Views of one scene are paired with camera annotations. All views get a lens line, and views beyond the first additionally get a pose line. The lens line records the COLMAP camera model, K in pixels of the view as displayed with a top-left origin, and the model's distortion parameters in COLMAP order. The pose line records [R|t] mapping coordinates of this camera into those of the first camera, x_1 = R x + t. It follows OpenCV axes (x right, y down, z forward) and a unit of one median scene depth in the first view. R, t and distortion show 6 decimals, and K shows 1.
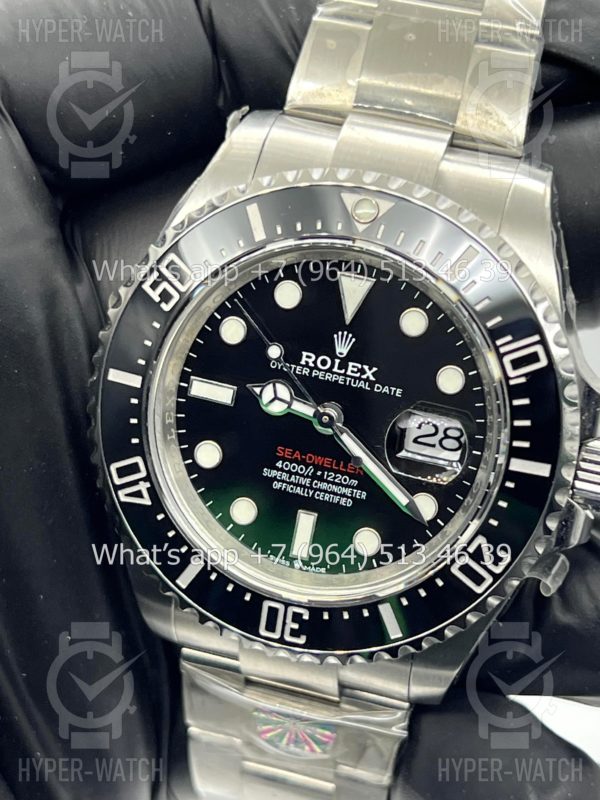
lens RADIAL K [[1858.0, 0, 306.1], [0, 1858.0, 400.0], [0, 0, 1]] dist [0.205386, 0.000000]
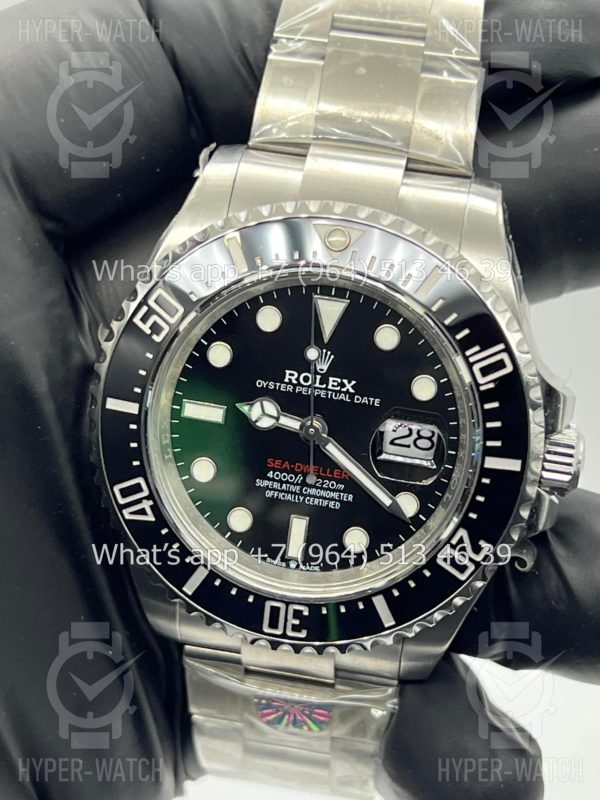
lens RADIAL K [[1858.0, 0, 304.5], [0, 1858.0, 397.1], [0, 0, 1]] dist [0.205386, 0.000000]
pose [[0.995002, -0.070778, 0.070443, -0.068317], [0.067929, 0.996804, 0.042049, -0.055150], [-0.073194, -0.037054, 0.996629, -0.082047]]
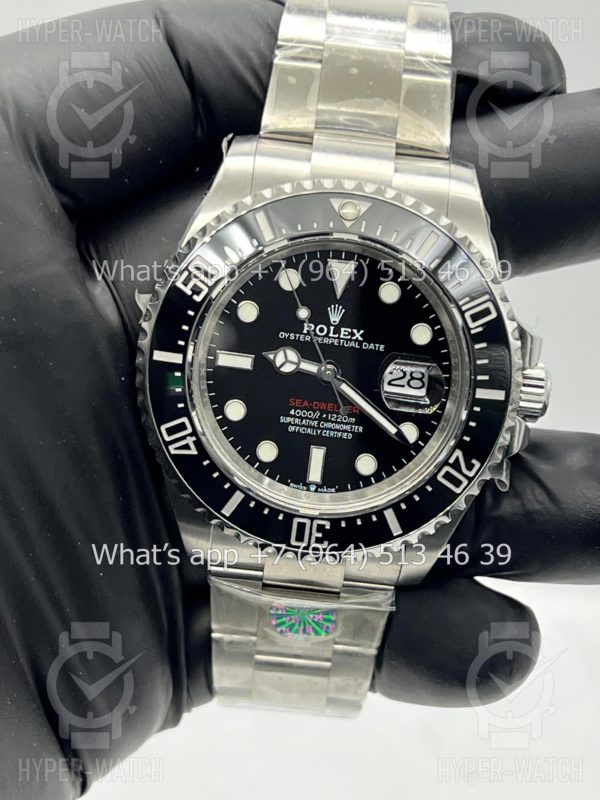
lens RADIAL K [[1858.0, 0, 295.0], [0, 1858.0, 399.9], [0, 0, 1]] dist [0.205386, 0.000000]
pose [[0.976492, -0.100149, 0.190876, -0.258612], [0.095343, 0.994856, 0.034226, -0.017780], [-0.193322, -0.015223, 0.981017, -0.261948]]
